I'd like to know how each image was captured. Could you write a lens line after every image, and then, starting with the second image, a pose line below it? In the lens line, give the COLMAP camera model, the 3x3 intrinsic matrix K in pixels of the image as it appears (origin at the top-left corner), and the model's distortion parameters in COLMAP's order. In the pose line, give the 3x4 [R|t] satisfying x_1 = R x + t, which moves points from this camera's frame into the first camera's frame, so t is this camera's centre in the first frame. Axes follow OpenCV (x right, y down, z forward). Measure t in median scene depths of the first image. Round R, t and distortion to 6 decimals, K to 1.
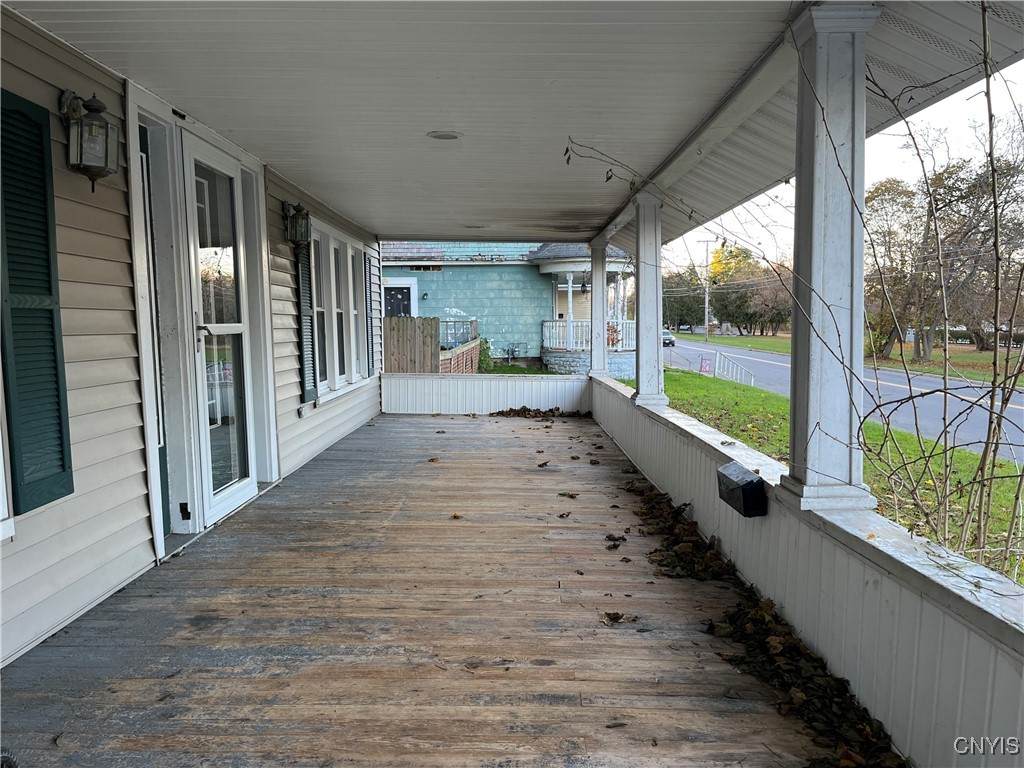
lens RADIAL K [[786.5, 0, 512.0], [0, 786.5, 384.0], [0, 0, 1]] dist [-0.000784, -0.000369]
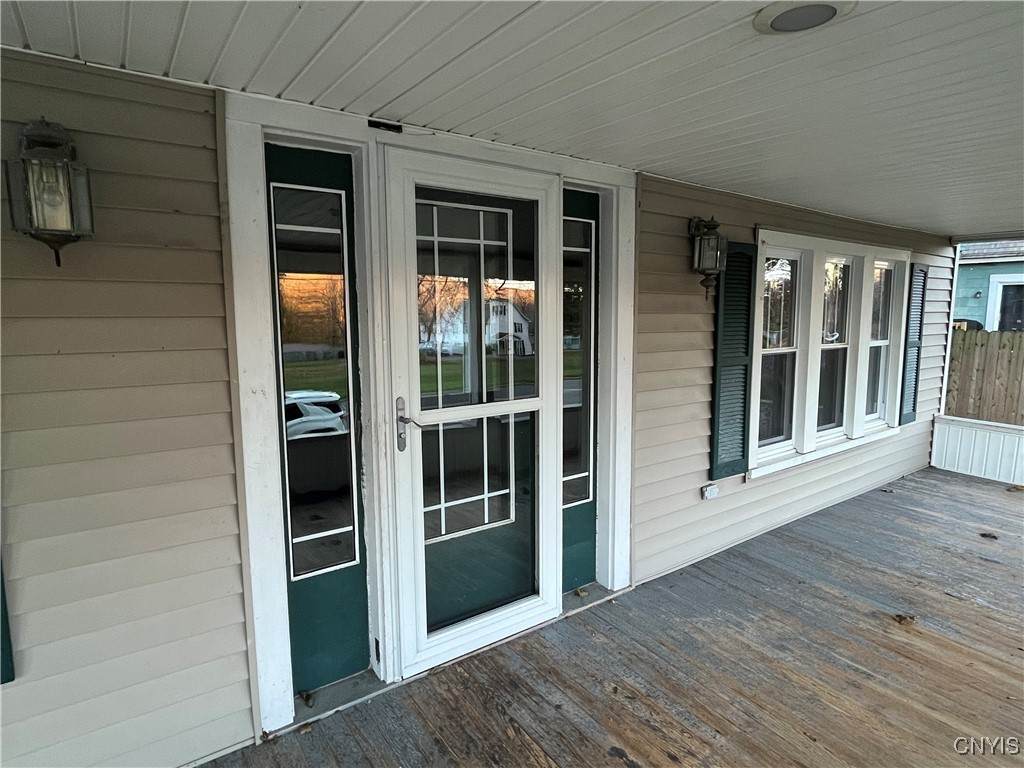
lens RADIAL K [[557.2, 0, 512.0], [0, 557.2, 384.0], [0, 0, 1]] dist [-0.003481, -0.000408]
pose [[0.575911, 0.095410, -0.811926, 0.052523], [-0.055921, 0.995438, 0.077309, -0.094846], [0.815598, 0.000881, 0.578619, 0.495370]]
